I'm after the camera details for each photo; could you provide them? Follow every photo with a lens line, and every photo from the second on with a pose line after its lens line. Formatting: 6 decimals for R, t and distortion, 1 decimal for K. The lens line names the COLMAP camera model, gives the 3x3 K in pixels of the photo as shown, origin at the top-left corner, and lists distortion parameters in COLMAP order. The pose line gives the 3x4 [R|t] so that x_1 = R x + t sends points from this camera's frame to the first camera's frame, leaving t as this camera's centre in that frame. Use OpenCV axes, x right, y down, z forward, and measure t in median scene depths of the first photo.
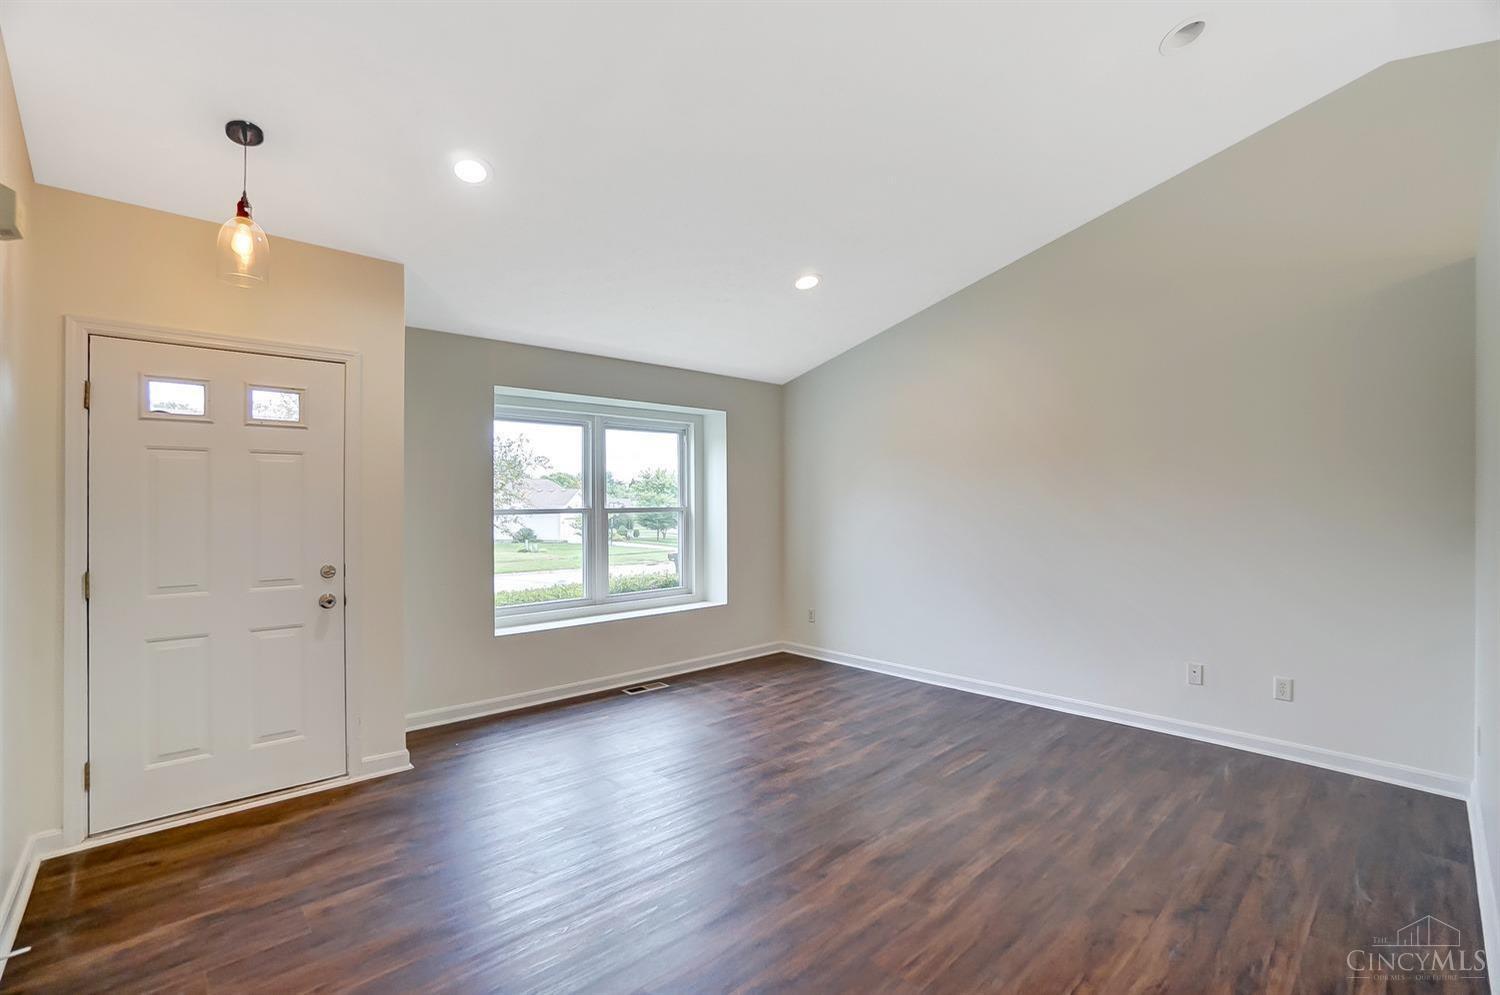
lens RADIAL K [[685.2, 0, 750.9], [0, 685.2, 490.2], [0, 0, 1]] dist [-0.034699, 0.017590]
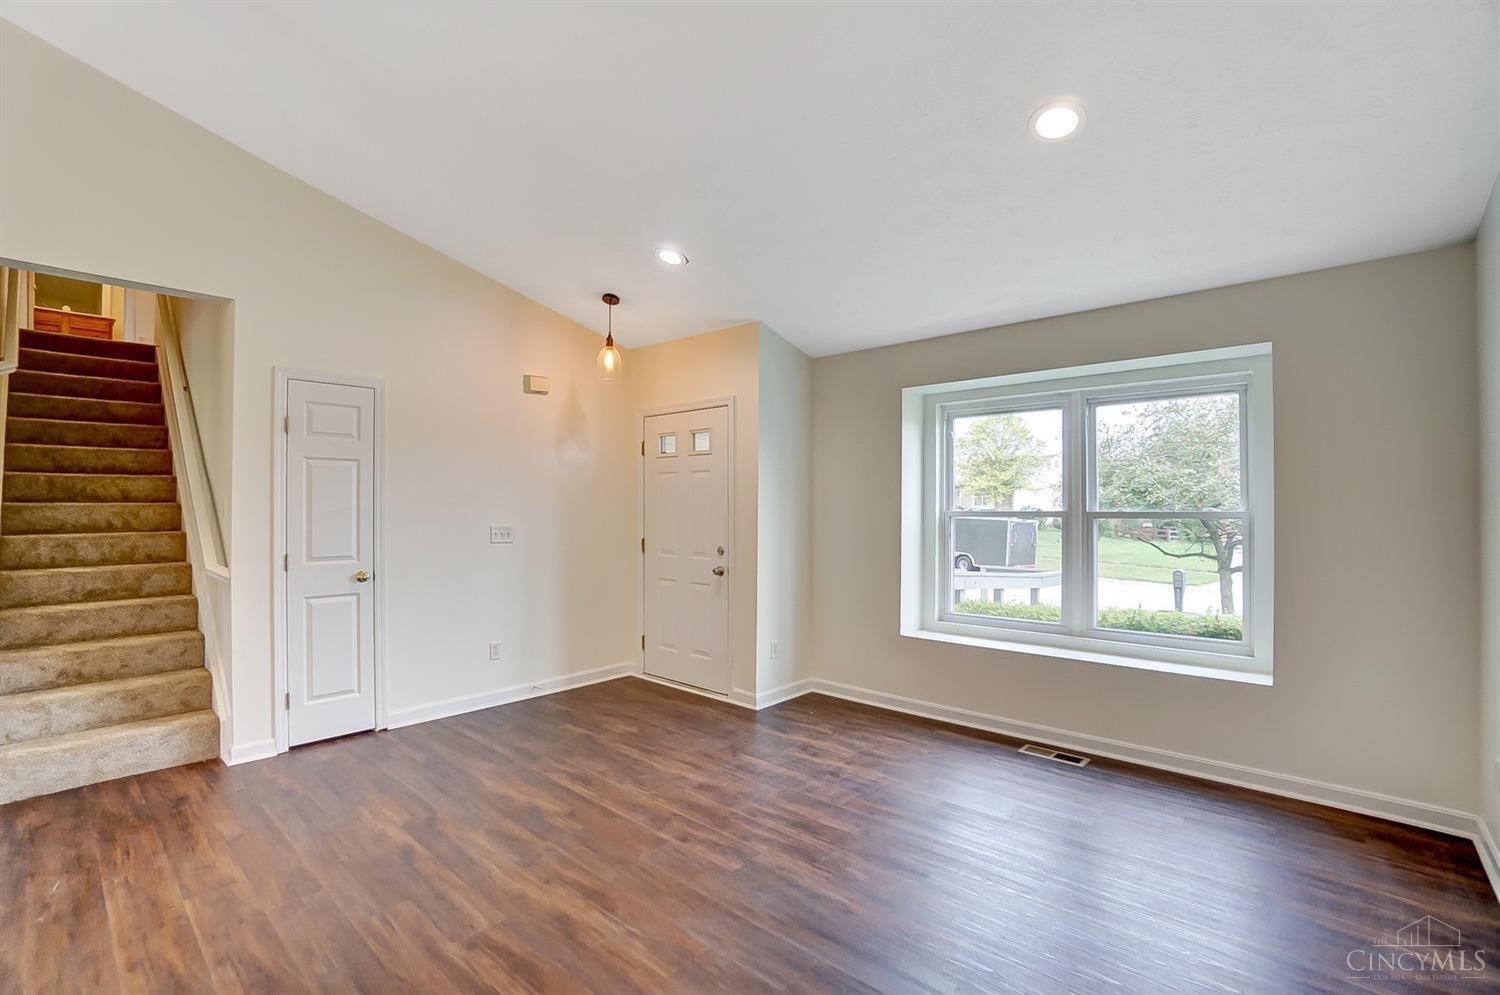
lens RADIAL K [[678.1, 0, 735.5], [0, 678.1, 499.3], [0, 0, 1]] dist [-0.040356, 0.000237]
pose [[0.062443, -0.012531, -0.997970, 0.713776], [0.016271, 0.999801, -0.011536, 0.020922], [0.997916, -0.015518, 0.062634, 0.799932]]
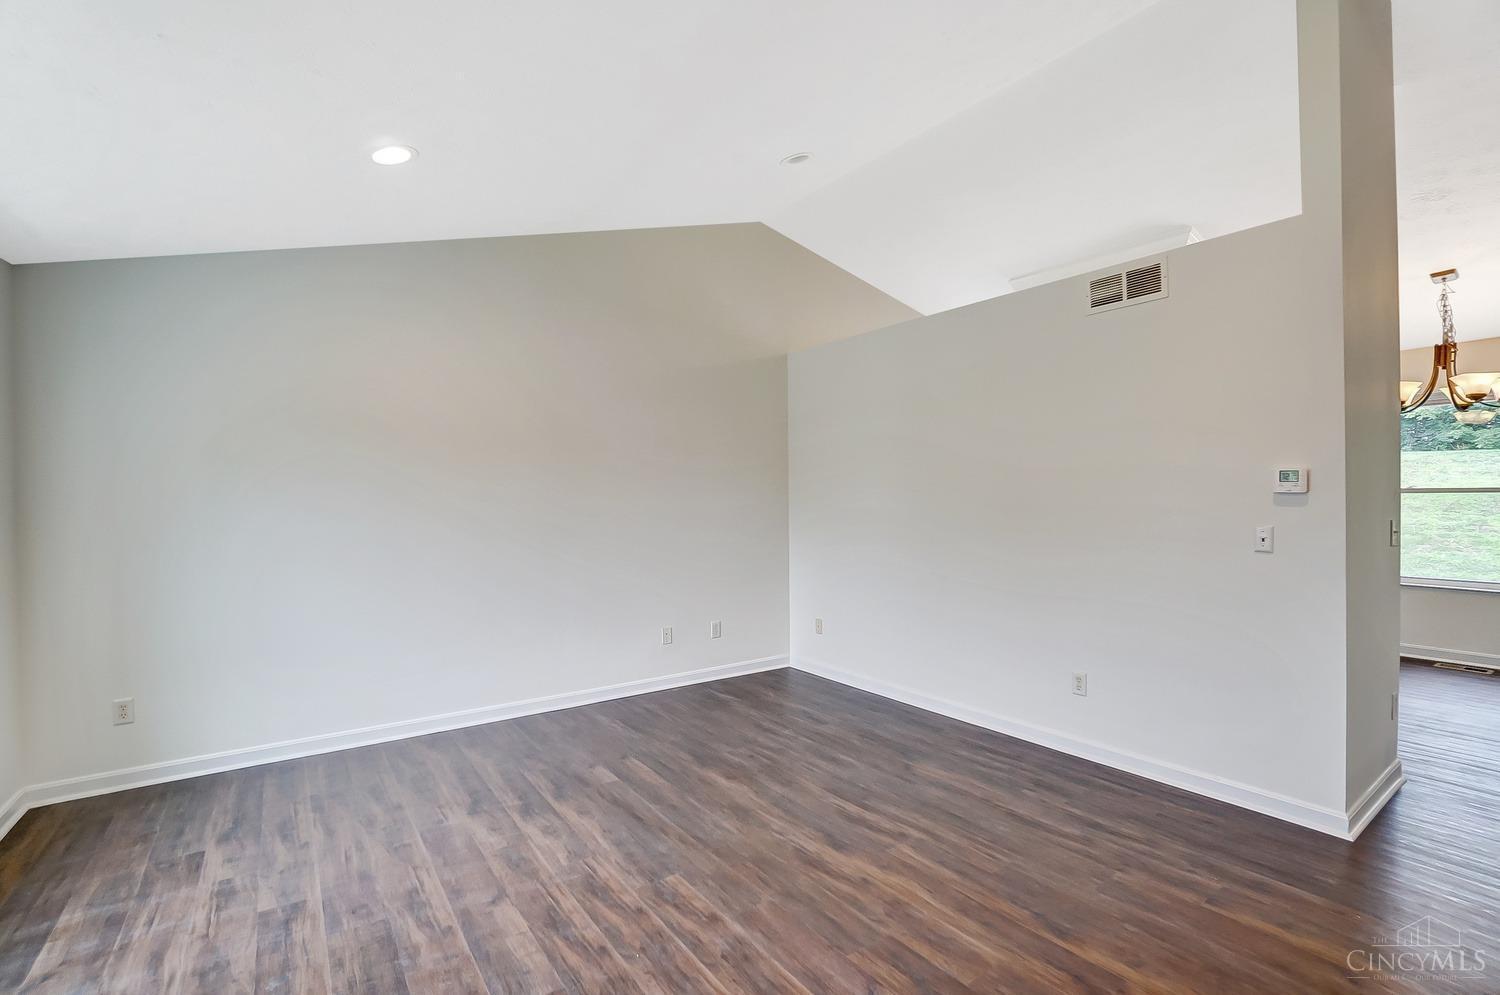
lens RADIAL K [[682.7, 0, 755.5], [0, 682.7, 496.3], [0, 0, 1]] dist [-0.058686, 0.020259]
pose [[0.134120, 0.004971, 0.990953, -0.561133], [-0.002291, 0.999986, -0.004706, 0.020446], [-0.990962, -0.001639, 0.134129, 0.674023]]
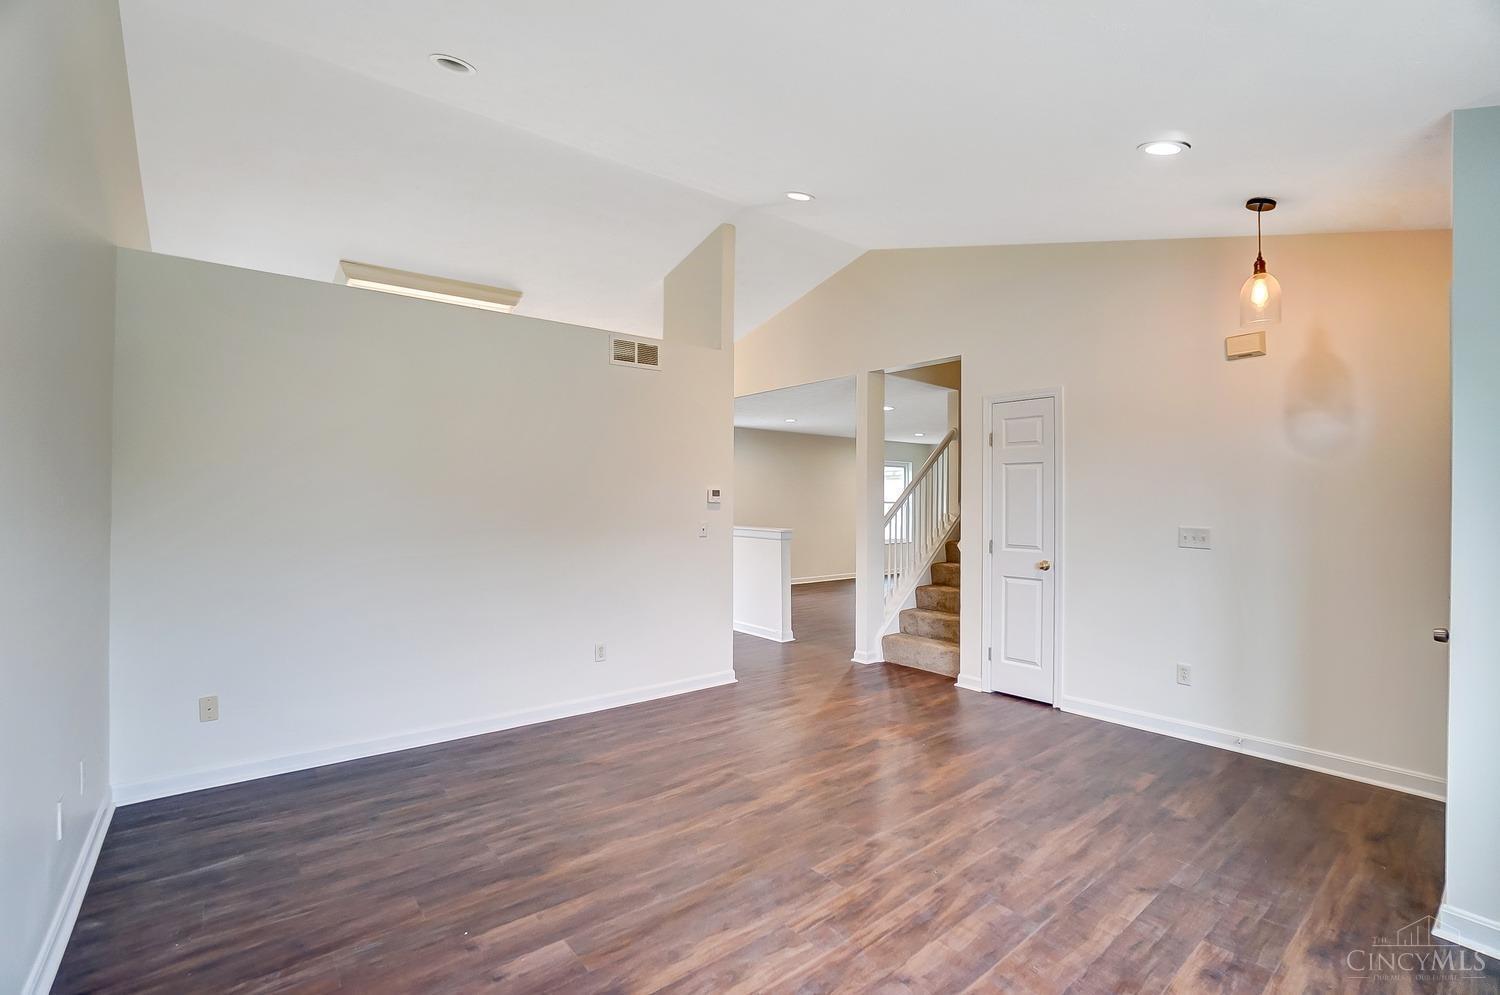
lens RADIAL K [[661.3, 0, 750.0], [0, 661.3, 497.5], [0, 0, 1]] dist [-0.018835, 0.000951]
pose [[-0.997754, -0.004622, 0.066823, 0.077135], [-0.006027, 0.999764, -0.020850, 0.026896], [-0.066711, -0.021206, -0.997547, 1.483174]]
